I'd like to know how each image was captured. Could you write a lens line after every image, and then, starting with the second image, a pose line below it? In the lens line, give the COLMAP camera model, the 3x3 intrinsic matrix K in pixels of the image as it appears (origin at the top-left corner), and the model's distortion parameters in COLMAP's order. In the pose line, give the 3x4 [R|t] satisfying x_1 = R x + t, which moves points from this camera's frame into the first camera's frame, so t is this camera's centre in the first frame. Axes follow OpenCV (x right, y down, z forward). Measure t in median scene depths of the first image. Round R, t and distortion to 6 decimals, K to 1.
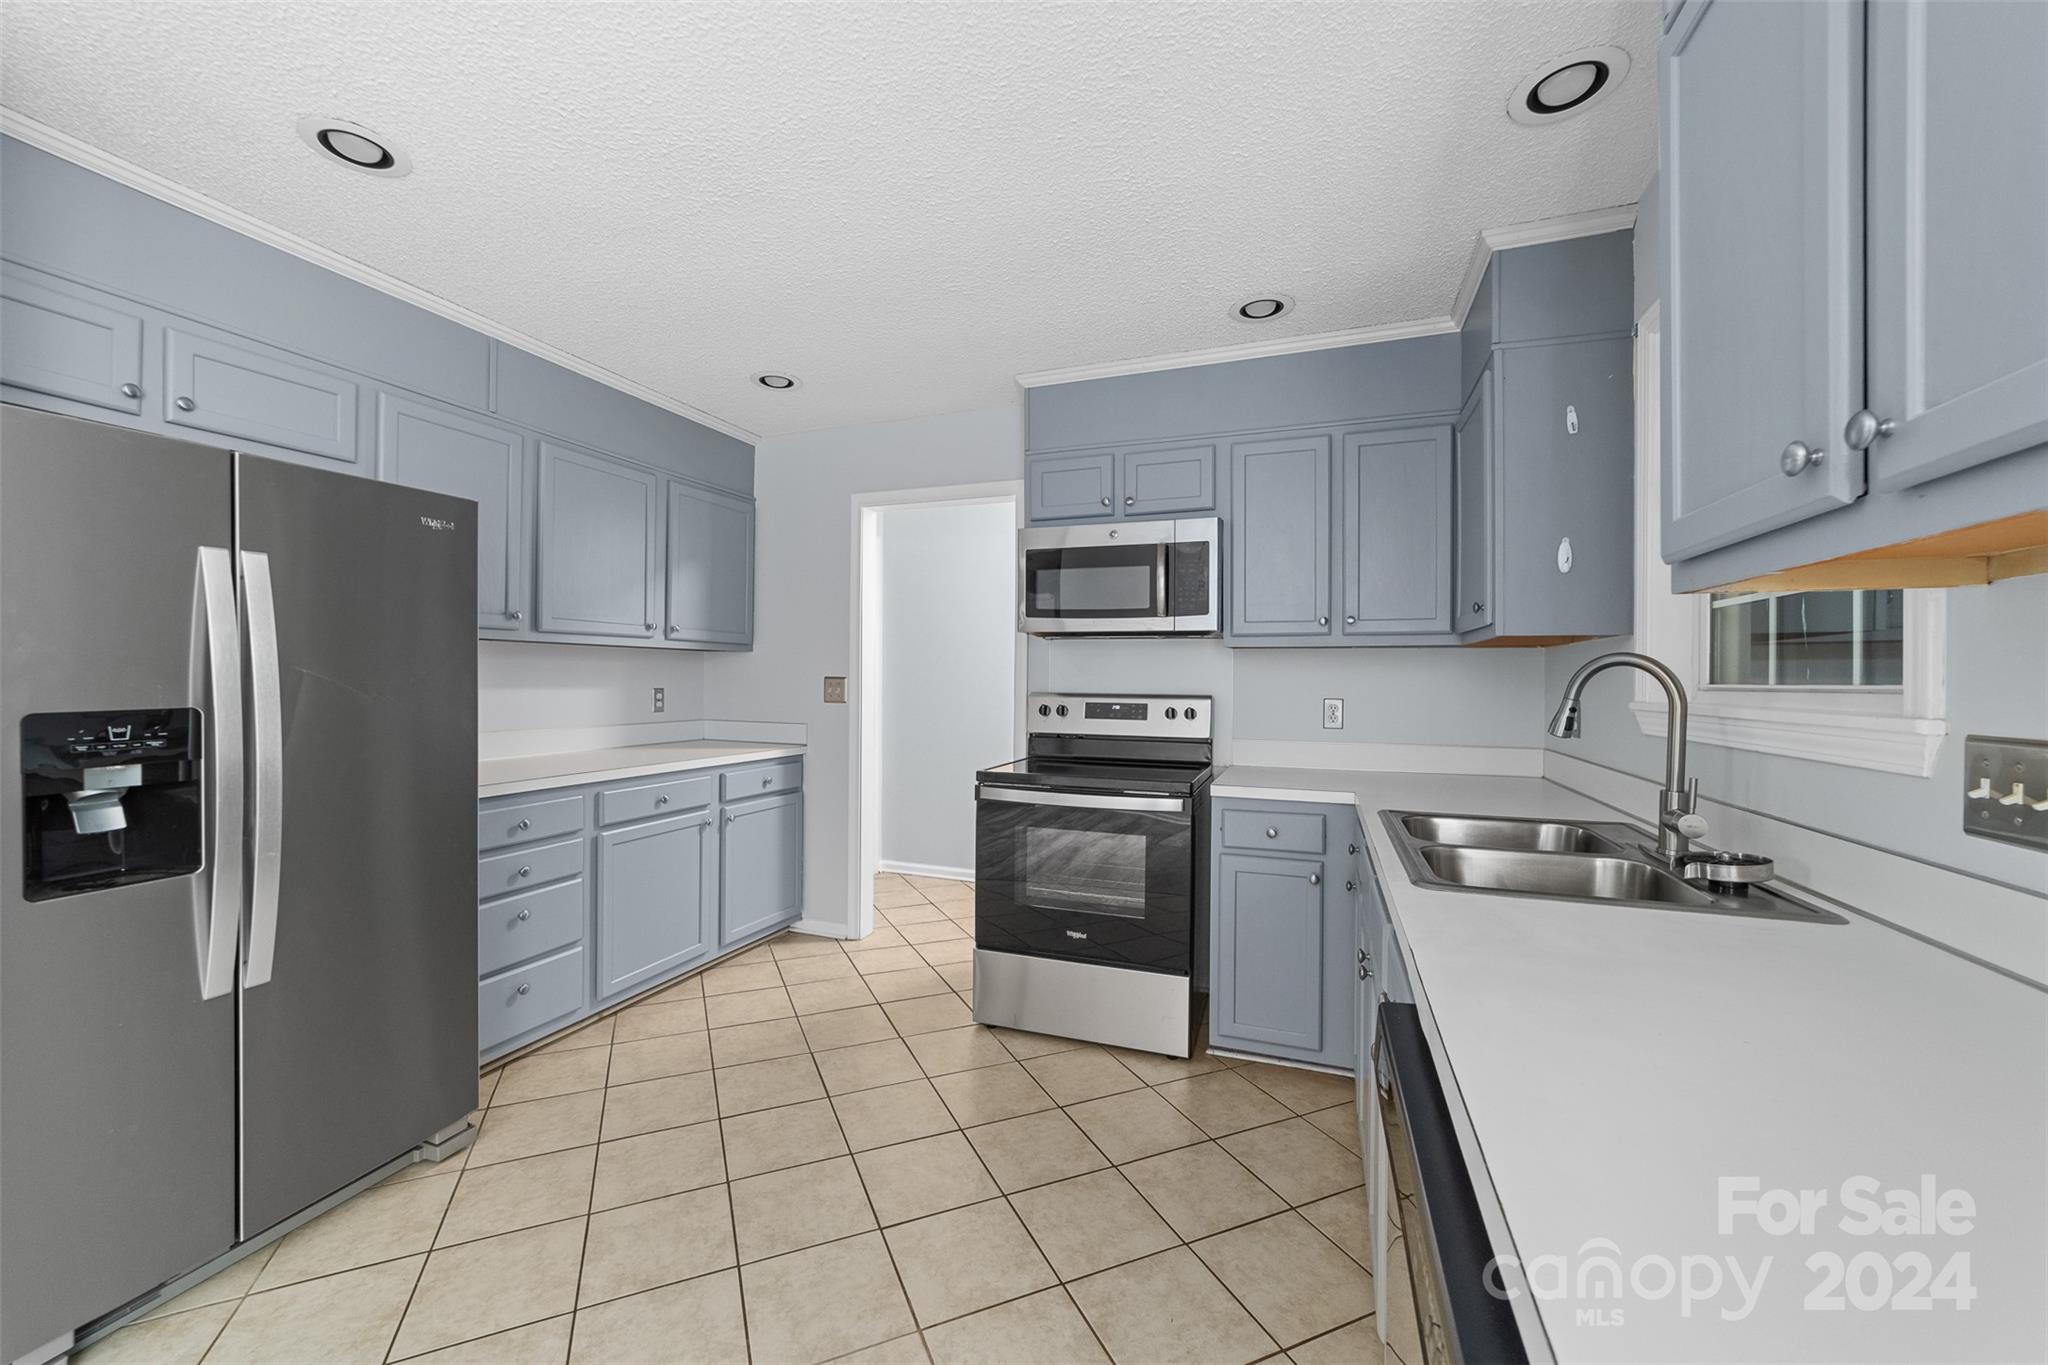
lens RADIAL K [[803.9, 0, 1018.0], [0, 803.9, 674.8], [0, 0, 1]] dist [-0.002581, -0.000072]
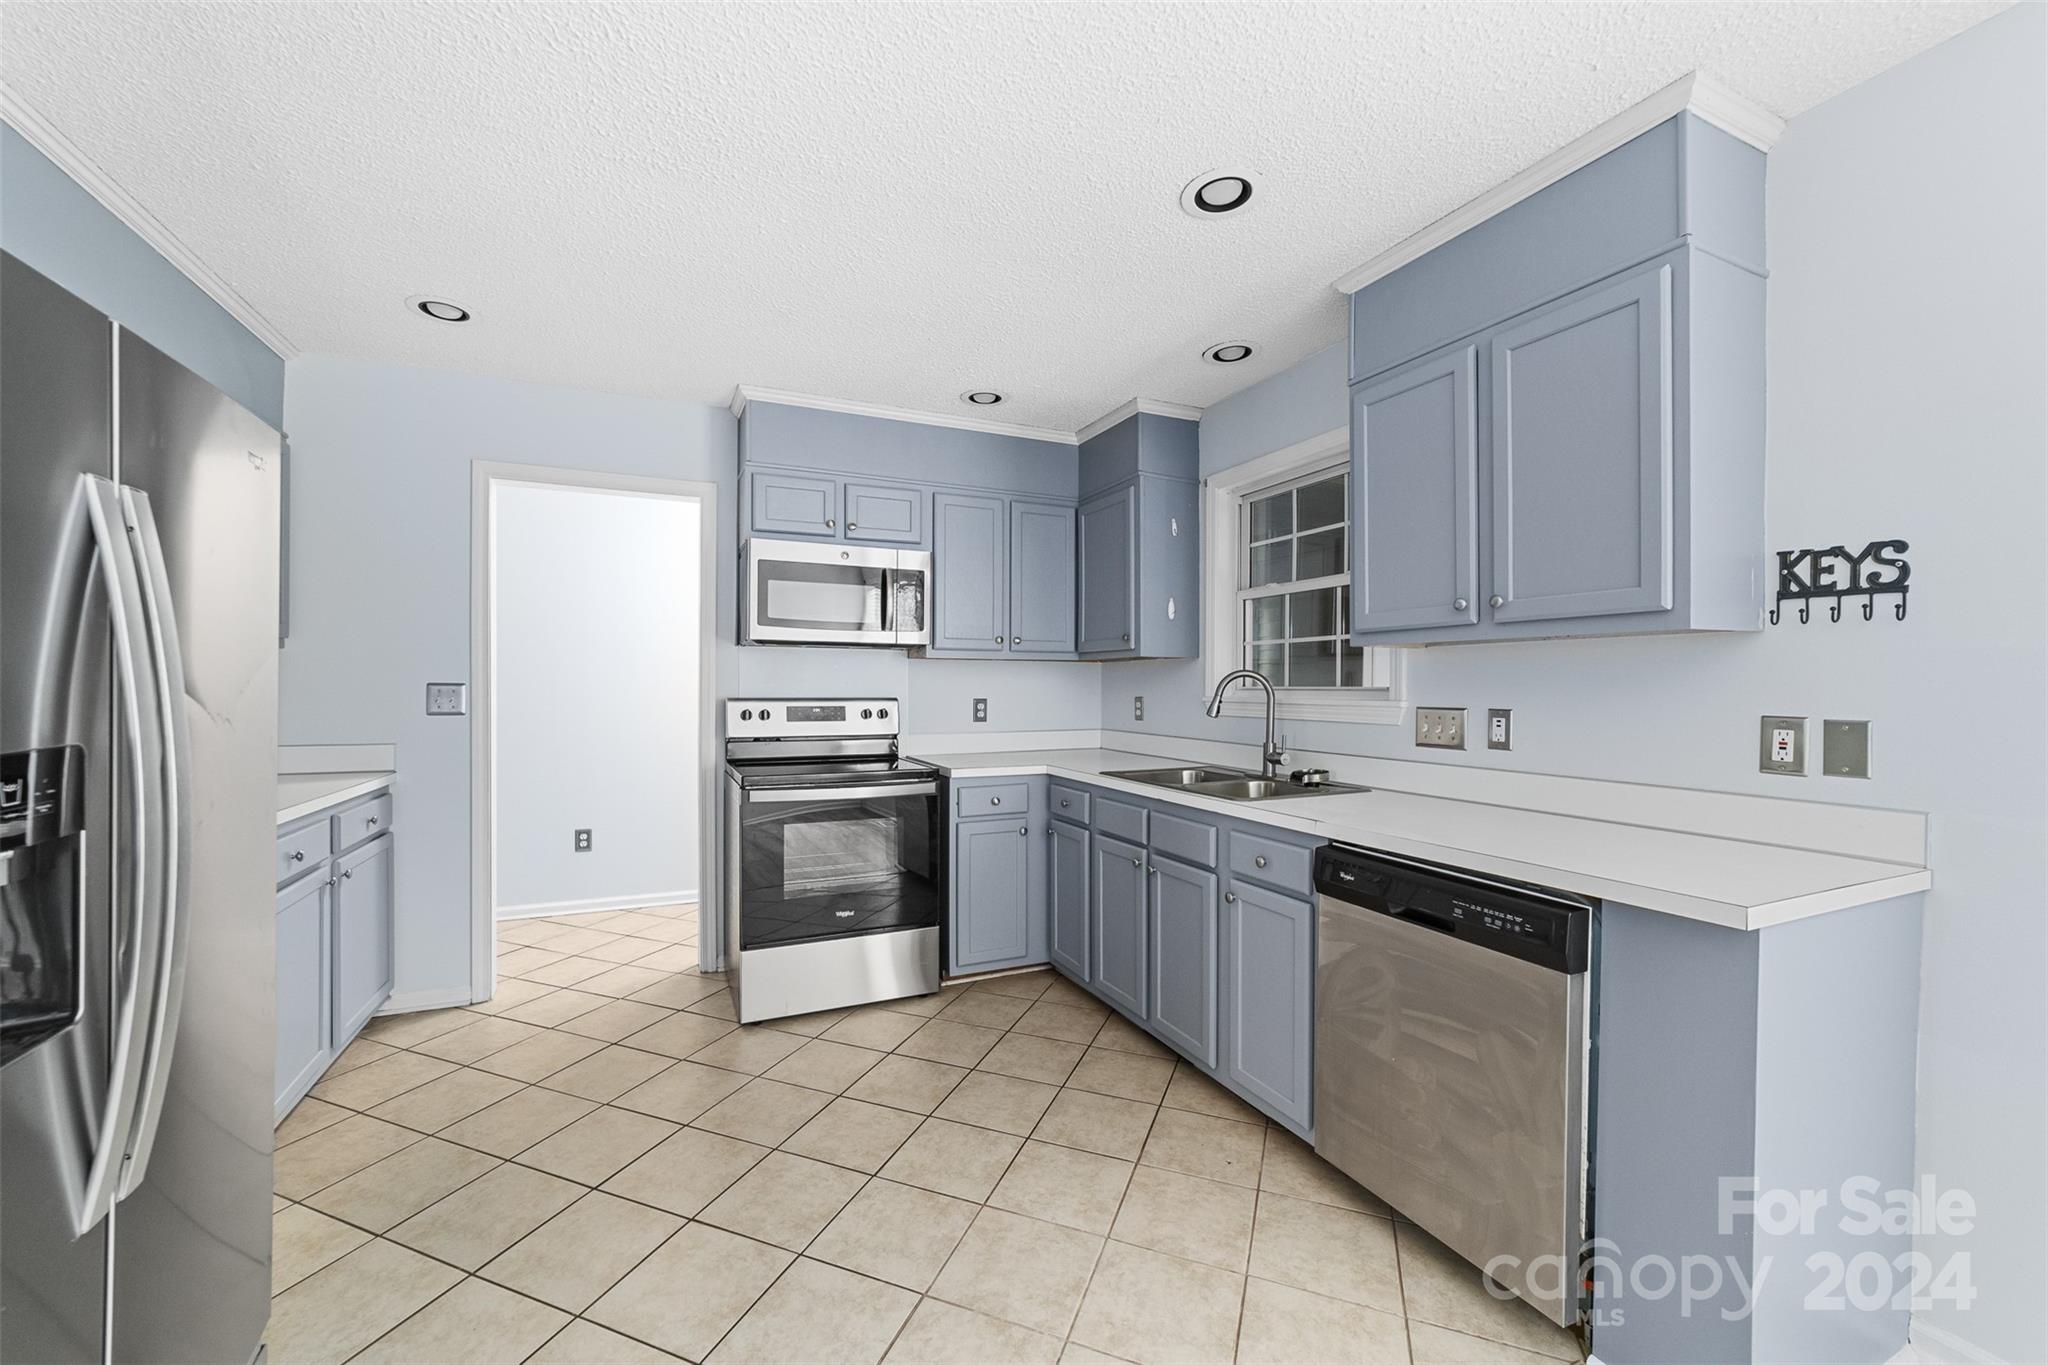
lens RADIAL K [[798.8, 0, 1024.0], [0, 798.8, 682.5], [0, 0, 1]] dist [-0.010992, 0.000251]
pose [[0.701950, -0.006068, 0.712201, -0.511431], [-0.000770, 0.999957, 0.009279, -0.008575], [-0.712226, -0.007062, 0.701915, 0.044144]]
